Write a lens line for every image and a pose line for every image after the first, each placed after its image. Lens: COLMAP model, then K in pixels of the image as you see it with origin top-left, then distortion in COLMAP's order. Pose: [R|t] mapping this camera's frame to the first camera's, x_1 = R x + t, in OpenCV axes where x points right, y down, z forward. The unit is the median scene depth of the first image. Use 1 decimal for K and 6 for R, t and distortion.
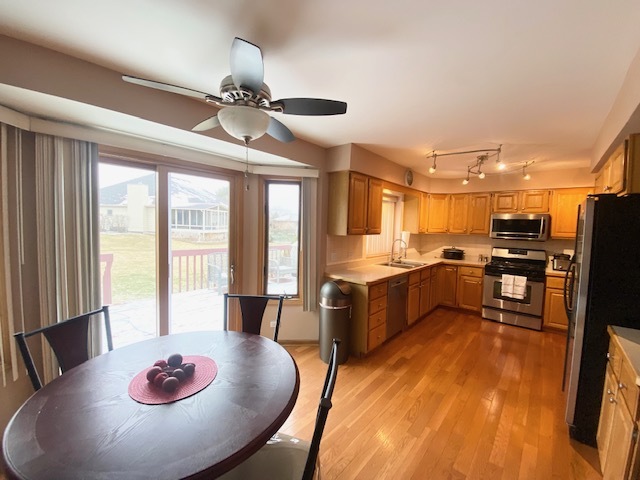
lens RADIAL K [[257.0, 0, 318.1], [0, 257.0, 238.8], [0, 0, 1]] dist [0.023505, -0.023907]
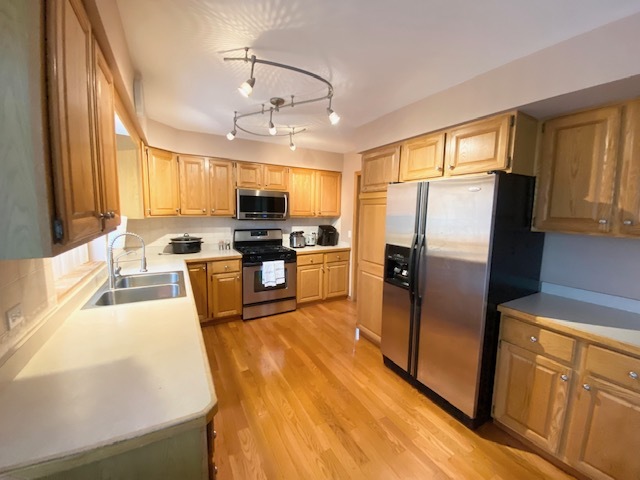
lens RADIAL K [[257.0, 0, 318.1], [0, 257.0, 238.8], [0, 0, 1]] dist [0.023505, -0.023907]
pose [[0.326904, -0.124132, 0.936870, -0.003816], [0.042686, 0.992264, 0.116577, -0.027704], [-0.944093, 0.001881, 0.329674, 0.543625]]
